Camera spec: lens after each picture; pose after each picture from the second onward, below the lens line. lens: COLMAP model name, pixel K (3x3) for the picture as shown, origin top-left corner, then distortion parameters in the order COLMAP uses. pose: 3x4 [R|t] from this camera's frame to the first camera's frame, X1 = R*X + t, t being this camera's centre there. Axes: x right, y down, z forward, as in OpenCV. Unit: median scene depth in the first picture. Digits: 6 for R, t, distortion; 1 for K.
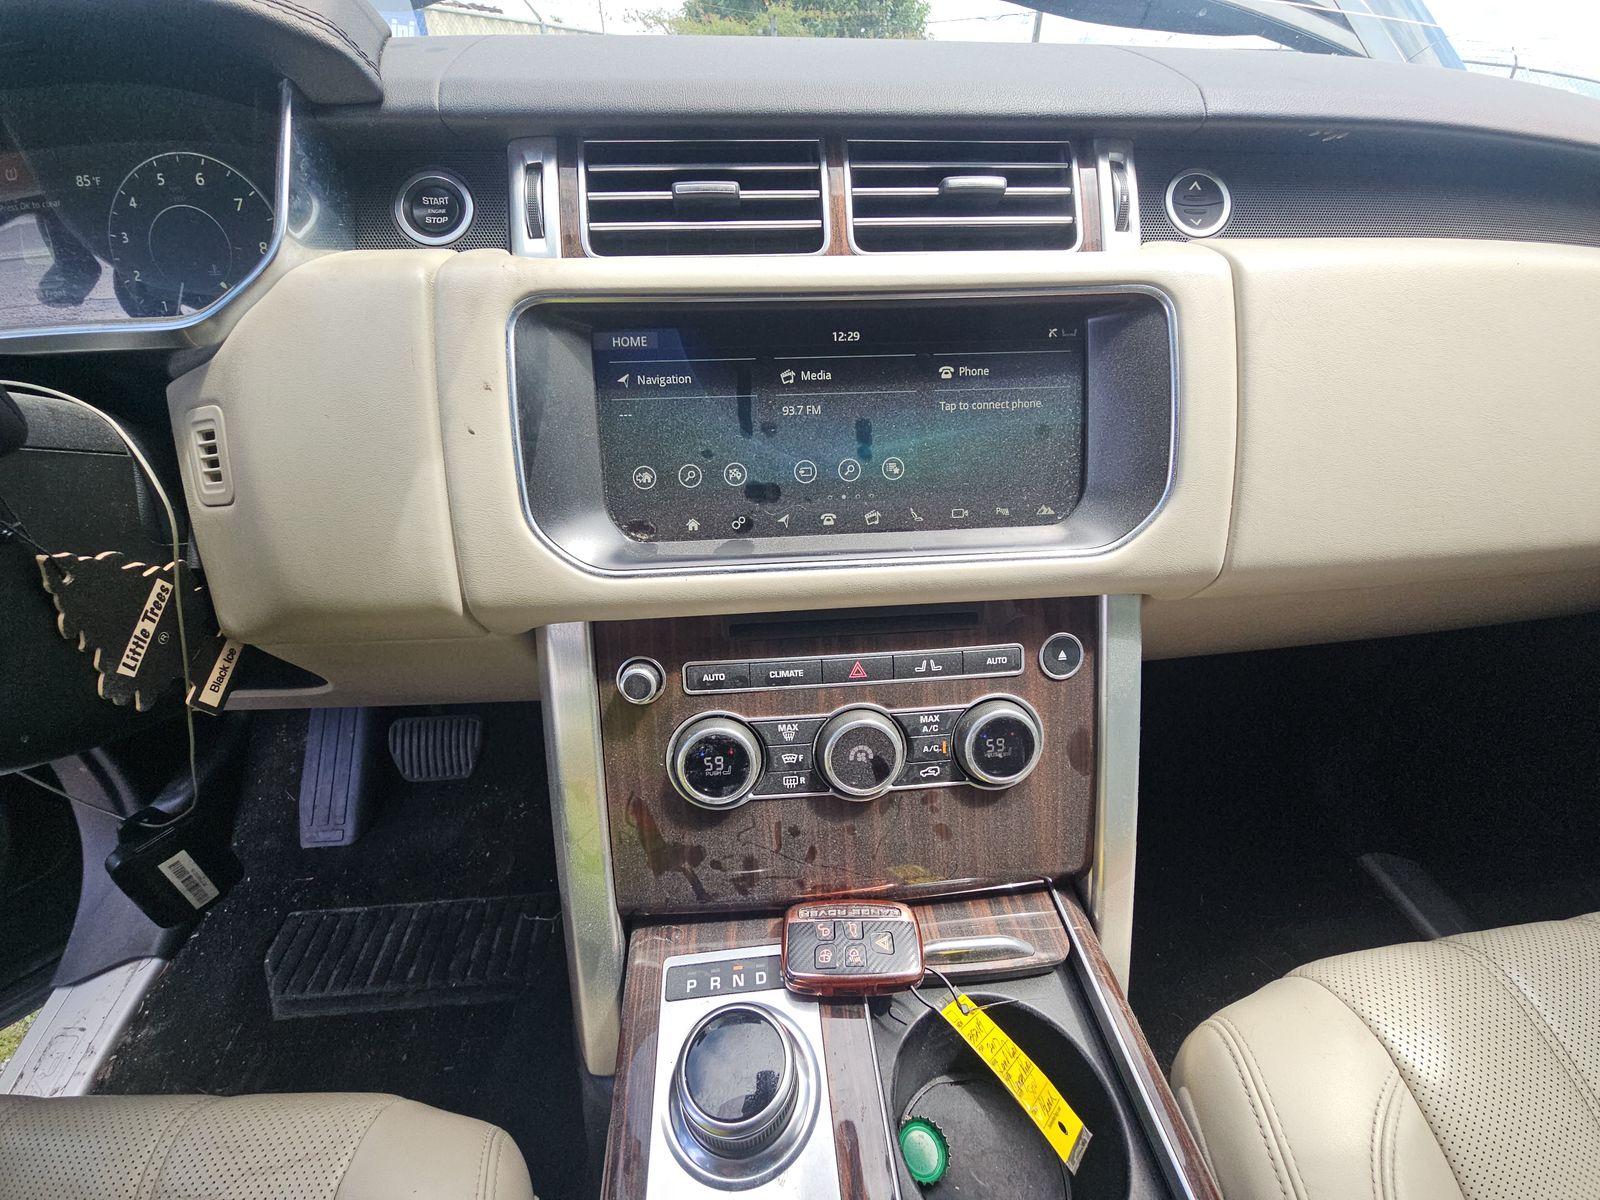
lens RADIAL K [[653.1, 0, 801.1], [0, 653.1, 602.3], [0, 0, 1]] dist [0.001839, -0.004508]
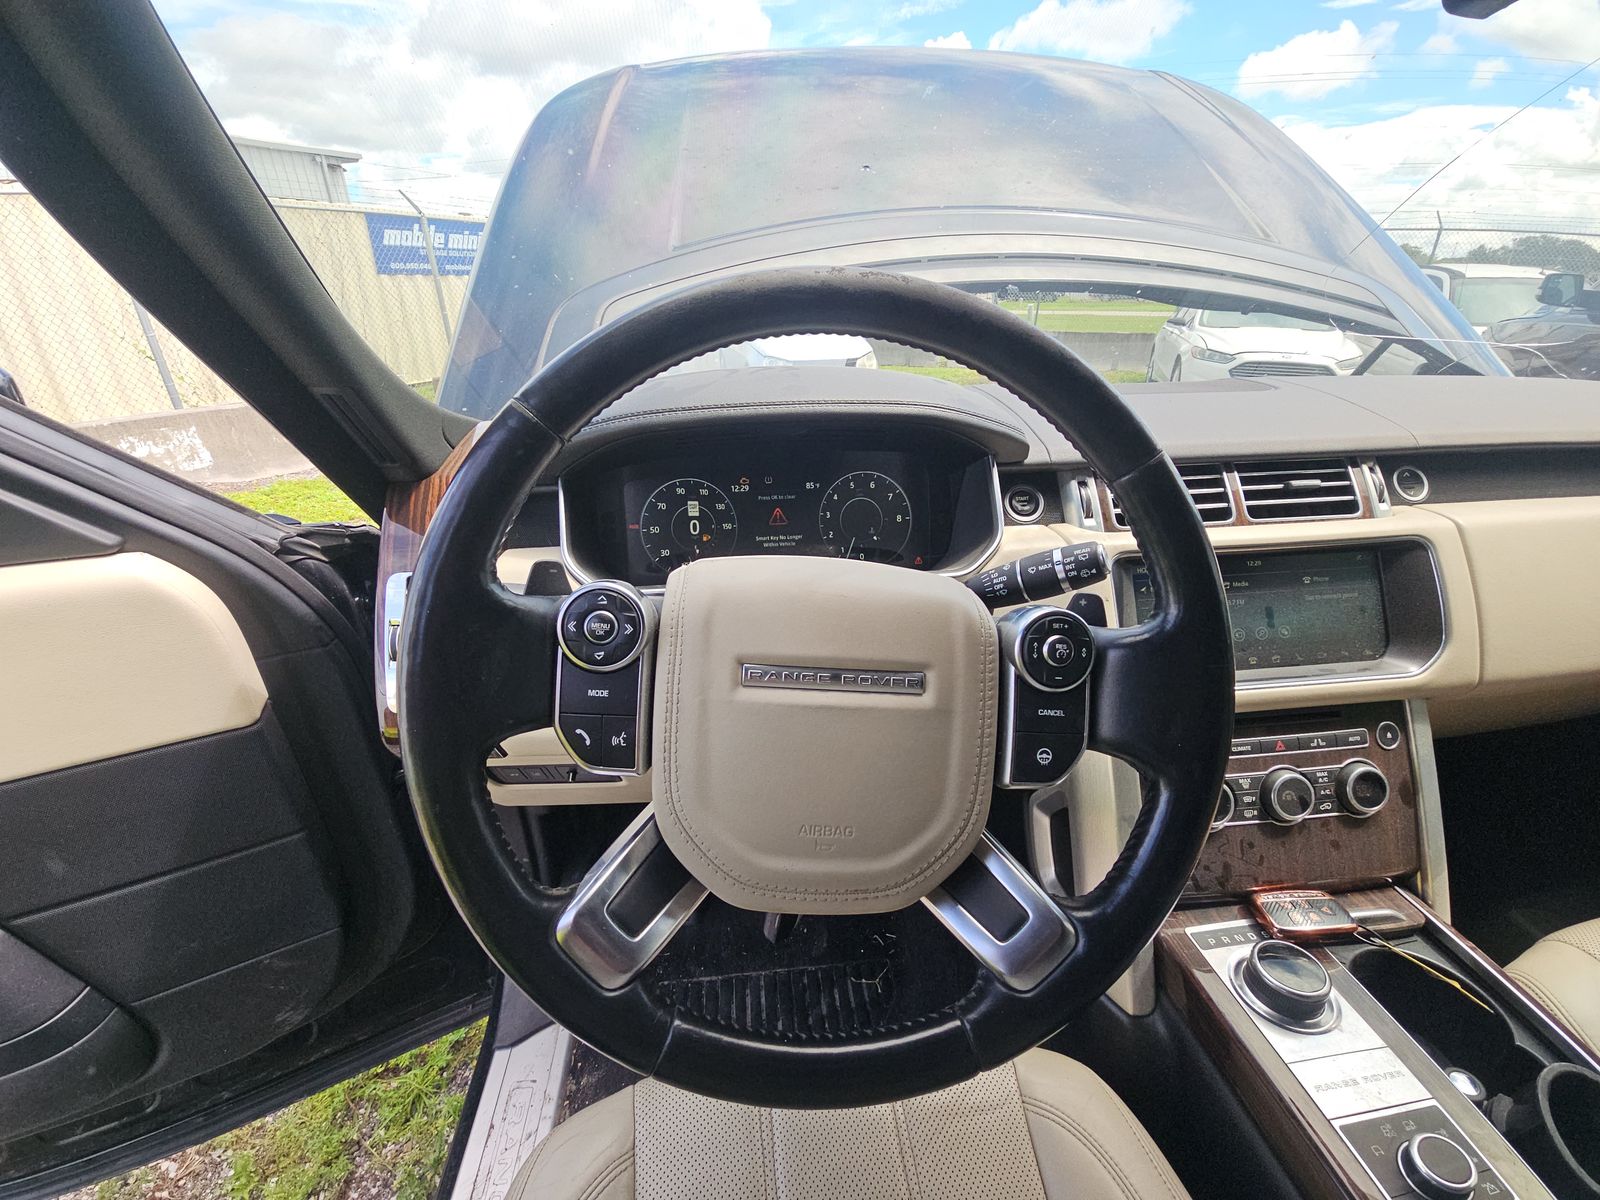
lens RADIAL K [[626.9, 0, 799.9], [0, 626.9, 619.9], [0, 0, 1]] dist [0.014265, -0.010341]
pose [[0.999691, -0.023439, 0.008283, -1.186582], [0.024546, 0.983403, -0.179764, 0.043487], [-0.003932, 0.179912, 0.983675, -0.703001]]
